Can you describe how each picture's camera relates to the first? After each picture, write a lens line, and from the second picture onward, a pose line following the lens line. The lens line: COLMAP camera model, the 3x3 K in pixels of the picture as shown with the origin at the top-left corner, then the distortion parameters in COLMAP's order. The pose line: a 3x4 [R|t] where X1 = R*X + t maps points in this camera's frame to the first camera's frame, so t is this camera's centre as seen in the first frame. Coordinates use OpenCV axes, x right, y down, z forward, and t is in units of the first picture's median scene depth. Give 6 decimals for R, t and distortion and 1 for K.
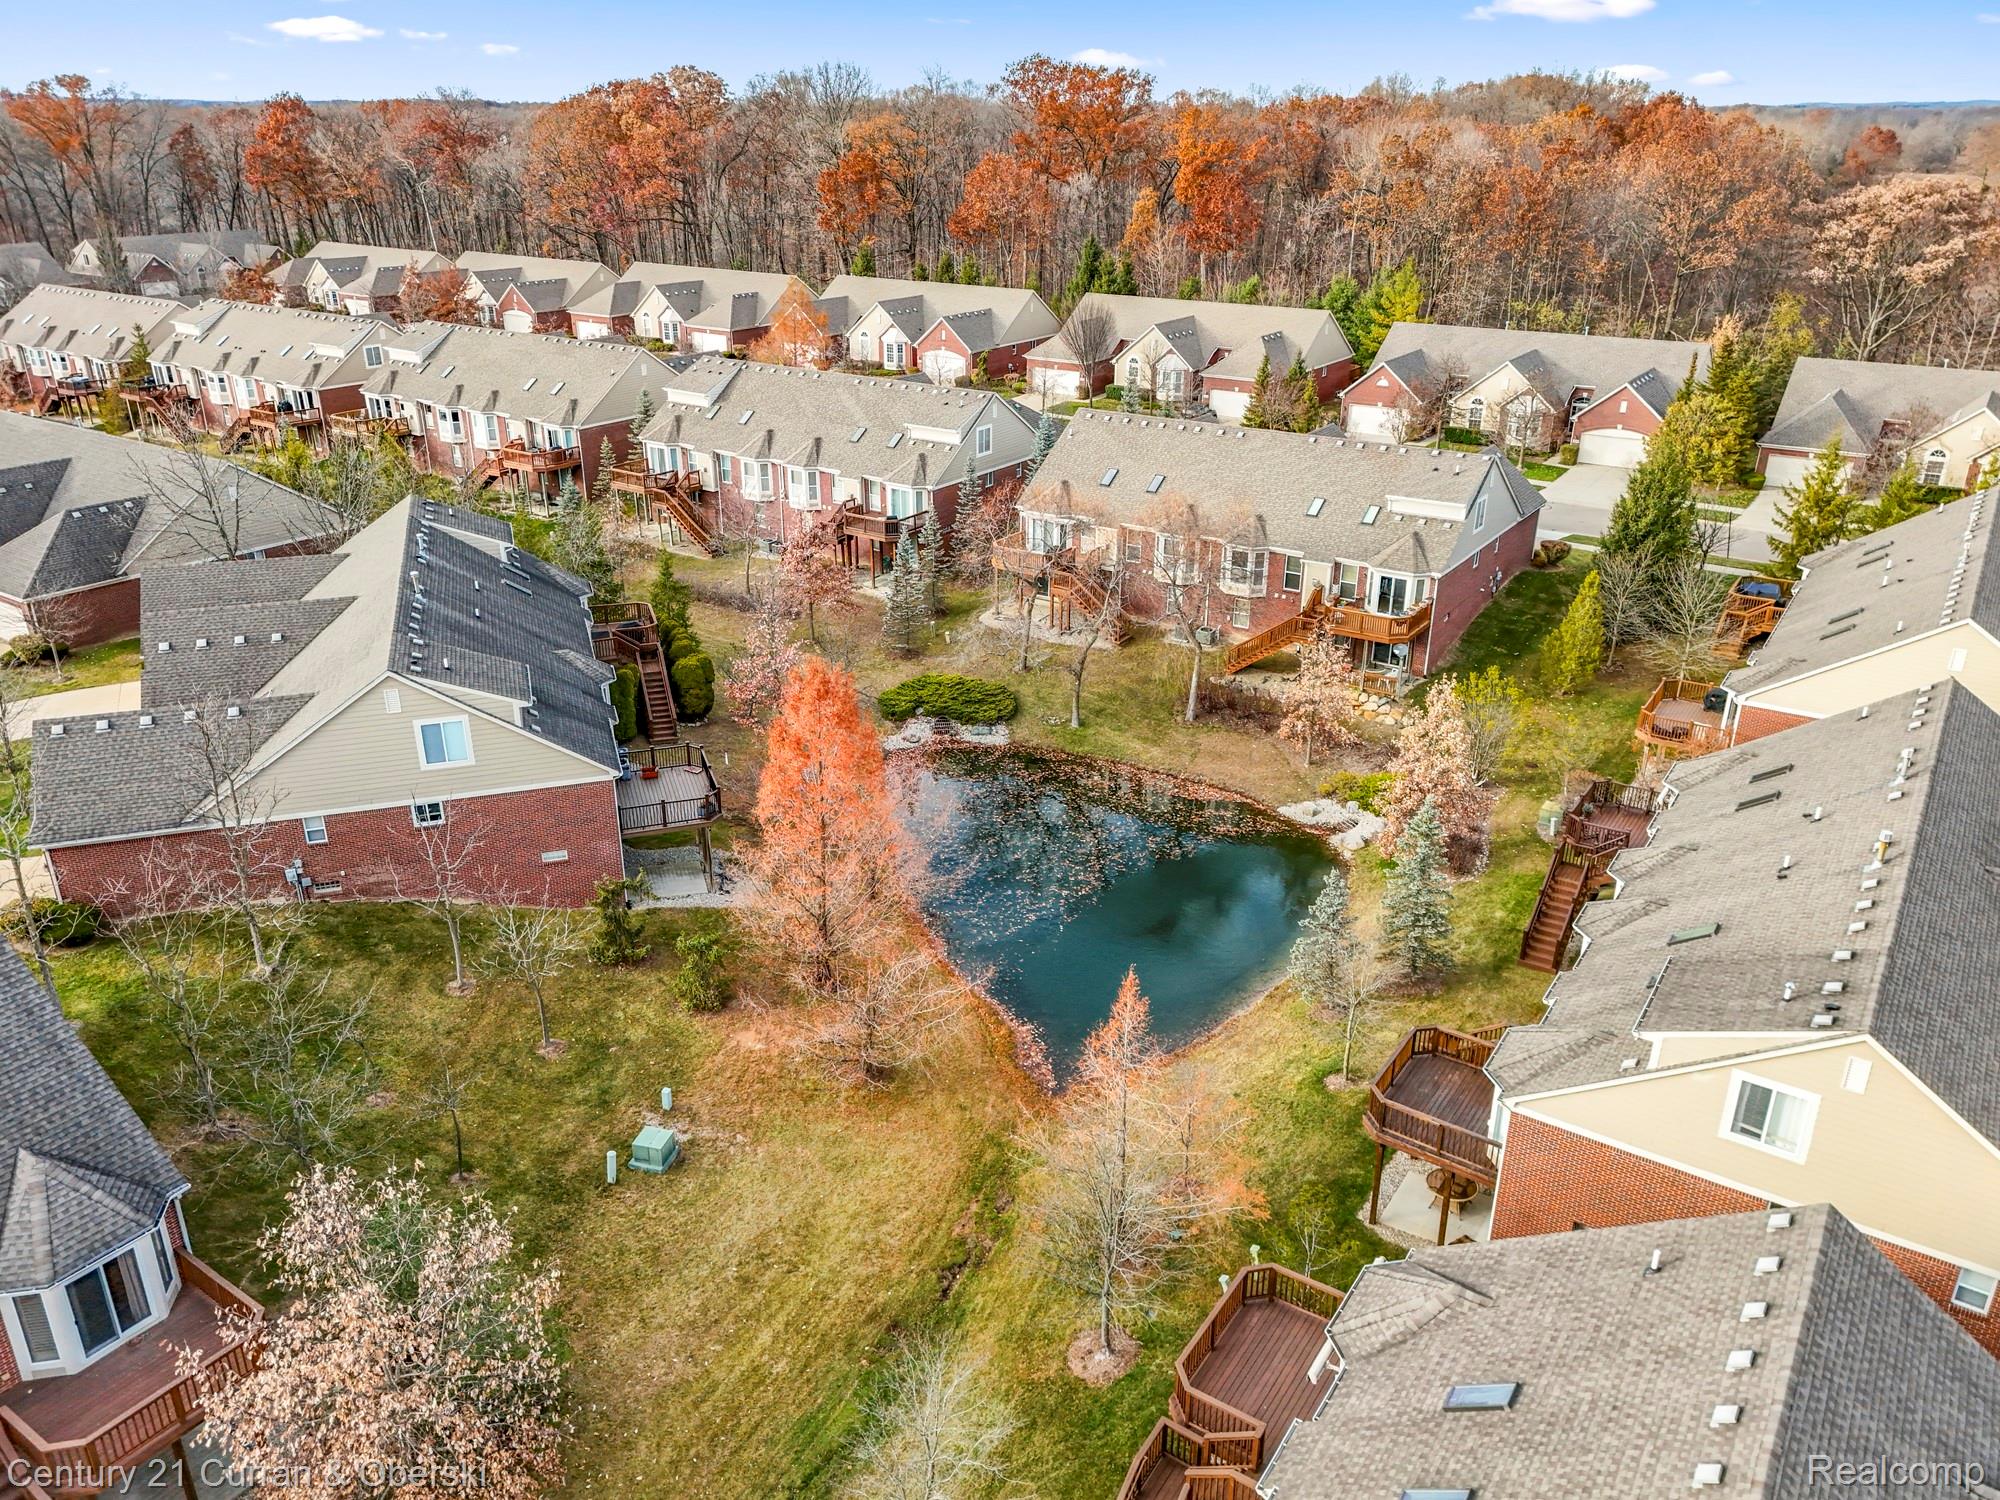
lens RADIAL K [[1464.5, 0, 1000.0], [0, 1464.5, 750.0], [0, 0, 1]] dist [0.069237, -0.063735]
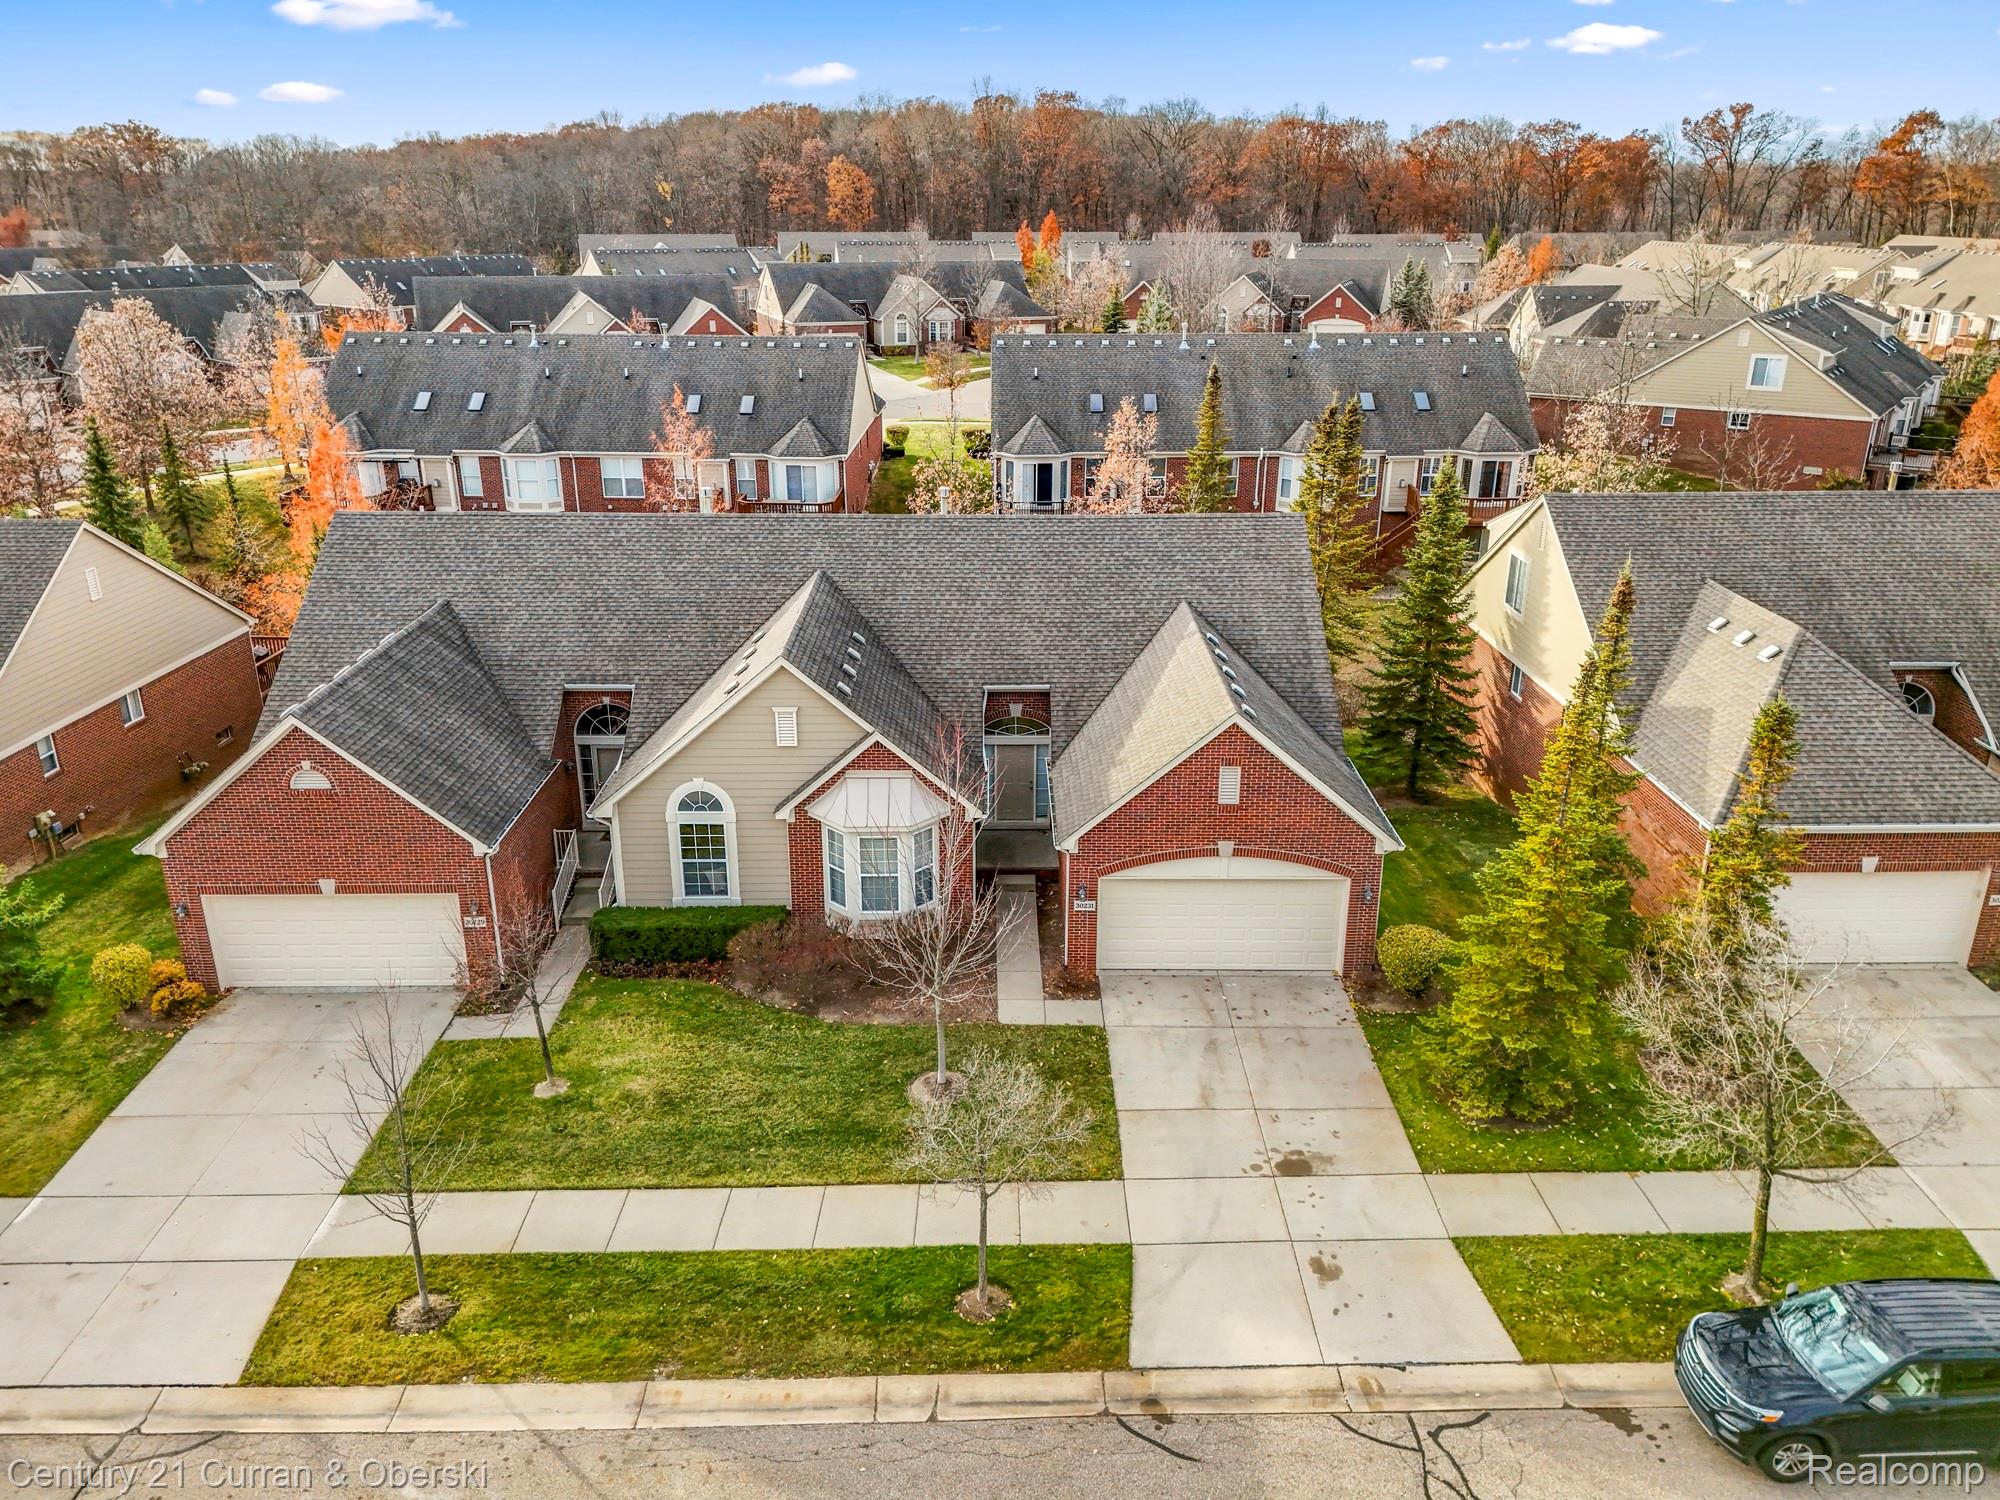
lens RADIAL K [[1464.5, 0, 1000.0], [0, 1464.5, 750.0], [0, 0, 1]] dist [0.069237, -0.063735]
pose [[0.575758, 0.288222, -0.765134, 0.234108], [-0.323683, 0.939701, 0.110411, 0.225383], [0.750821, 0.184091, 0.634333, -0.262769]]
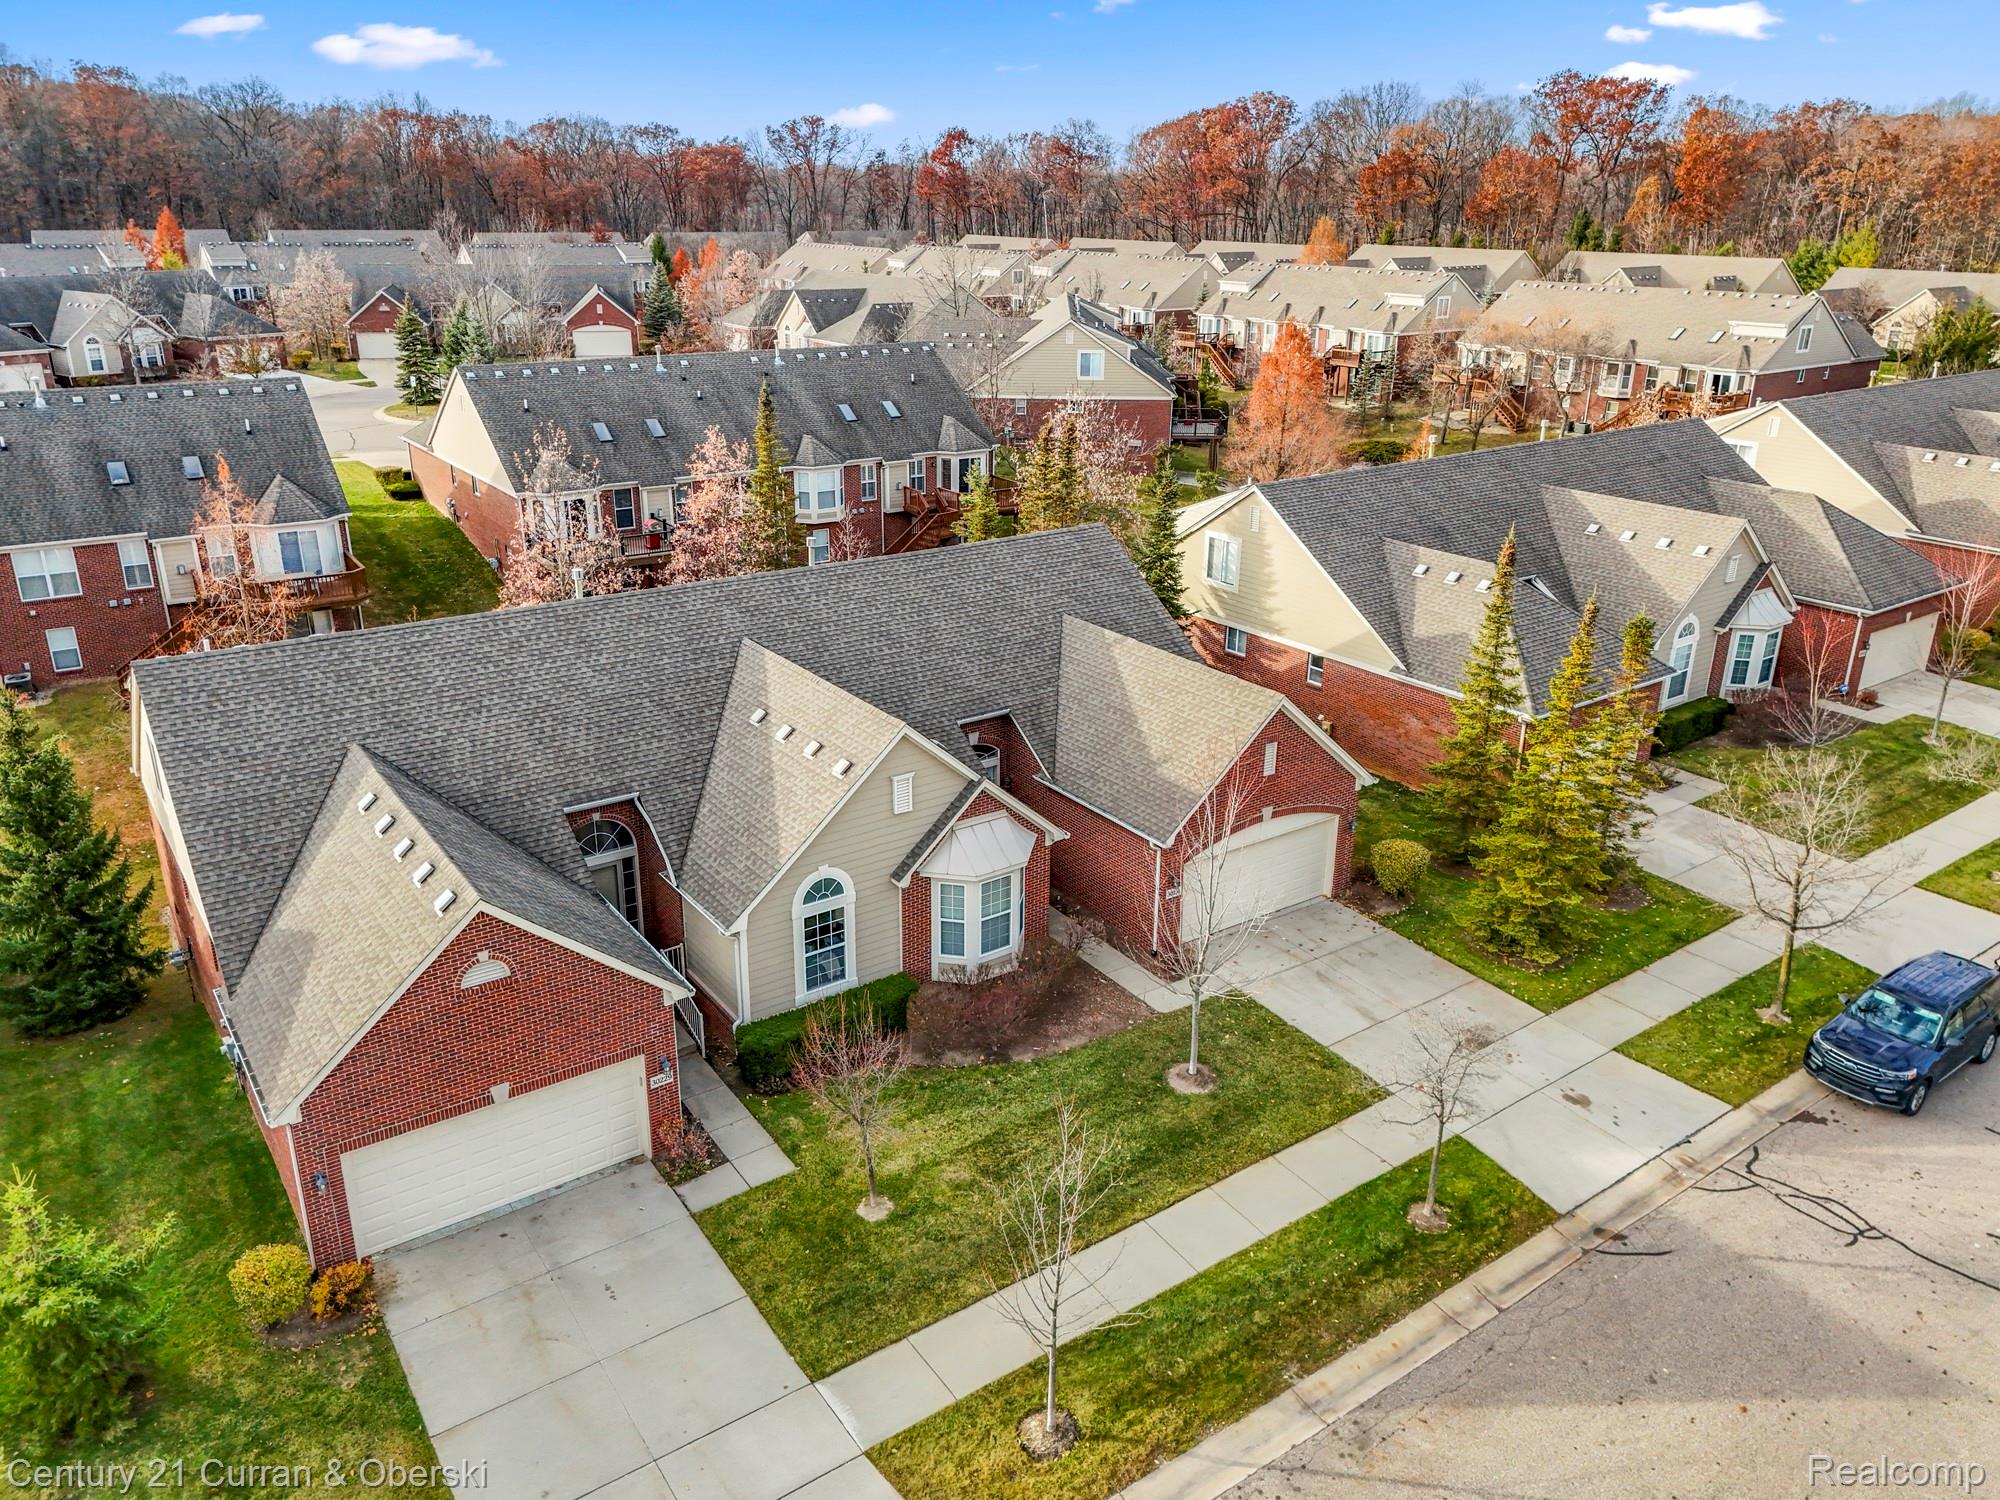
lens RADIAL K [[1462.3, 0, 1000.0], [0, 1462.3, 750.0], [0, 0, 1]] dist [0.076445, -0.066526]
pose [[0.938592, 0.128334, -0.320274, 0.088407], [-0.142255, 0.989621, -0.020349, 0.263389], [0.314339, 0.064660, 0.947106, -0.385195]]
